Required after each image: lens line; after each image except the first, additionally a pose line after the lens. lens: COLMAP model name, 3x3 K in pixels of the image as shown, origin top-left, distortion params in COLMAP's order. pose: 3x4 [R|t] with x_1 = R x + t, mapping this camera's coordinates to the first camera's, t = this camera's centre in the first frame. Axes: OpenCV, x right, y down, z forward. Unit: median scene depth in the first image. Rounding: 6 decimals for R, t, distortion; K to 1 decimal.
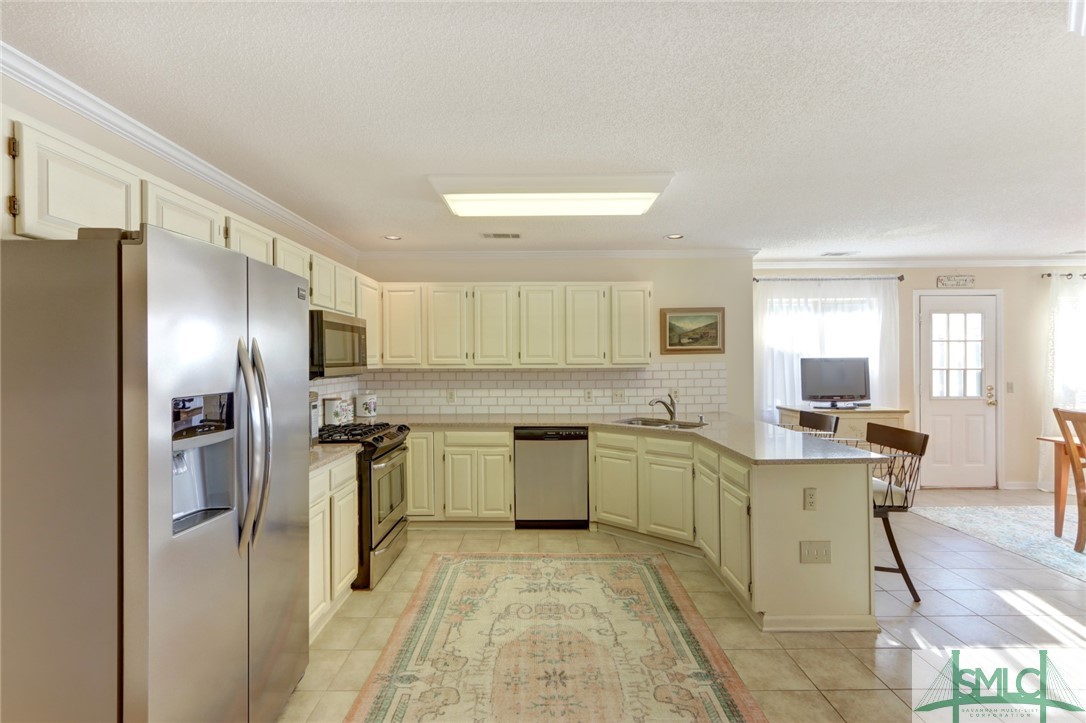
lens RADIAL K [[512.0, 0, 531.5], [0, 512.0, 360.7], [0, 0, 1]] dist [-0.001007, 0.000274]
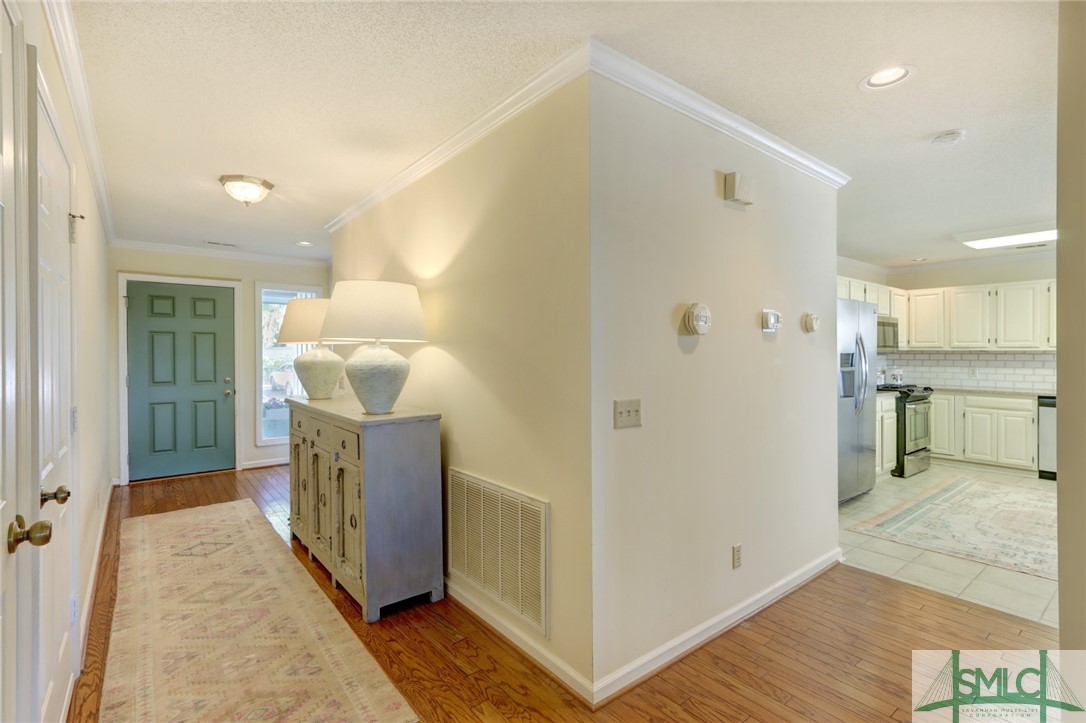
lens RADIAL K [[498.1, 0, 519.4], [0, 498.1, 357.9], [0, 0, 1]] dist [0.001204, 0.001323]
pose [[0.612652, 0.011455, -0.790269, 0.156953], [-0.002922, 0.999921, 0.012229, 0.023970], [0.790347, -0.005183, 0.612637, -0.775545]]
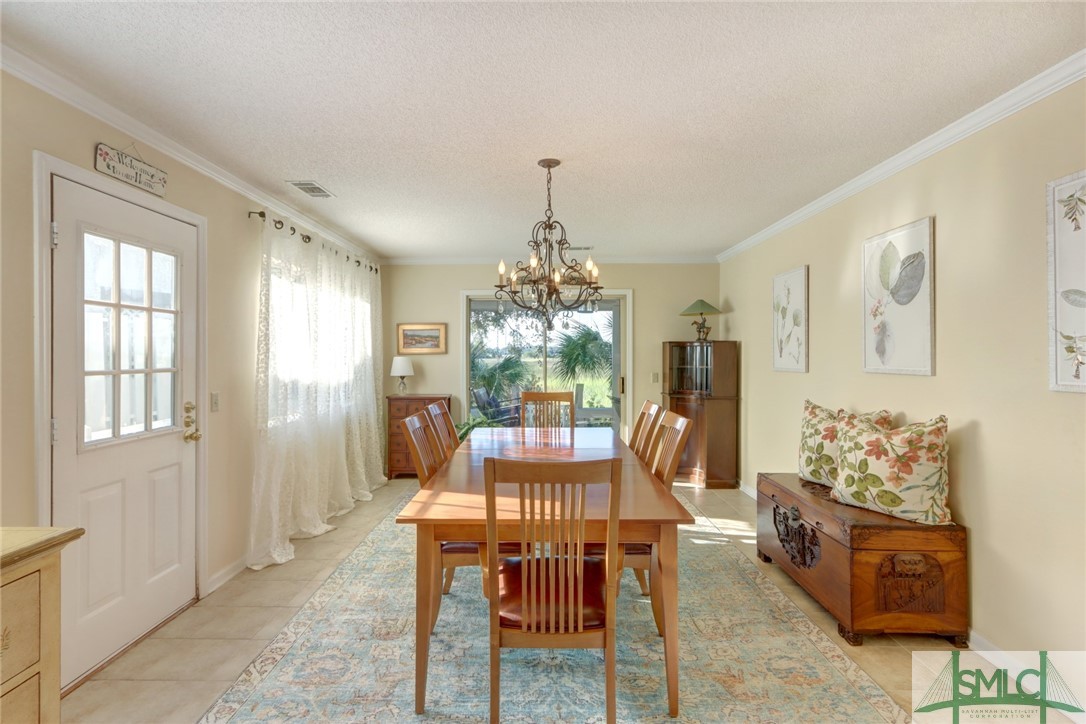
lens RADIAL K [[500.3, 0, 540.1], [0, 500.3, 352.3], [0, 0, 1]] dist [-0.000753, 0.000052]
pose [[0.000218, 0.009169, 0.999958, 0.510304], [0.002702, 0.999954, -0.009169, 0.006379], [-0.999996, 0.002704, 0.000193, 0.827081]]
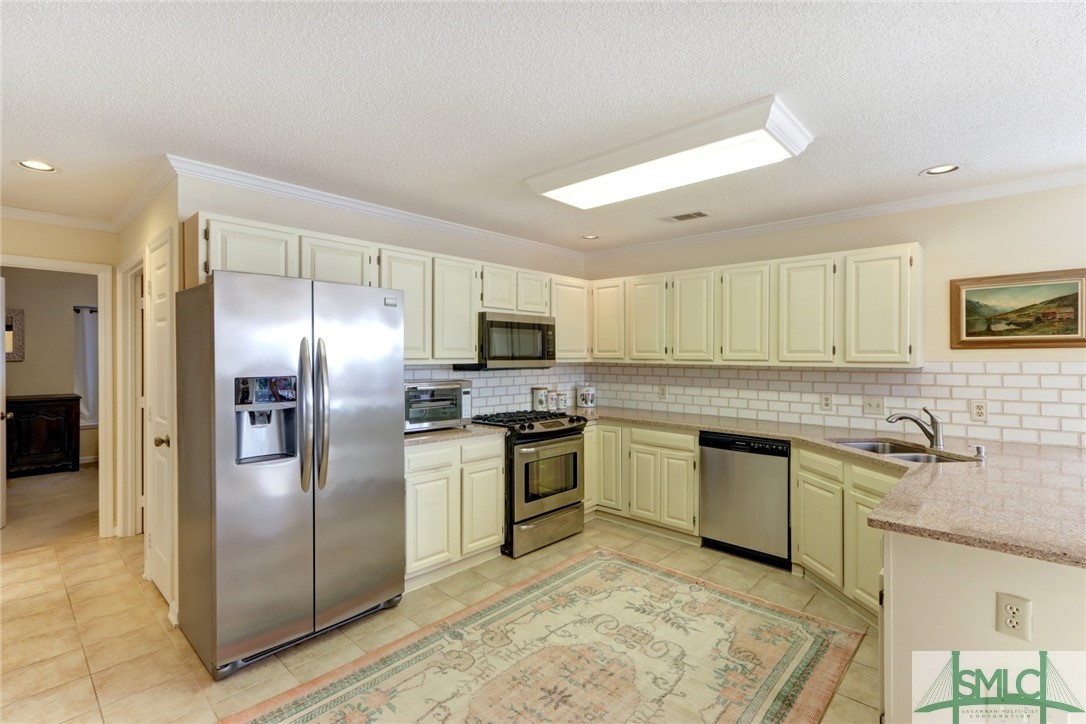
lens RADIAL K [[498.1, 0, 519.4], [0, 498.1, 358.4], [0, 0, 1]] dist [0.001204, 0.001323]
pose [[0.727462, 0.012347, -0.686037, 0.332999], [-0.008217, 0.999923, 0.009283, -0.001406], [0.686099, -0.001116, 0.727507, 0.161015]]
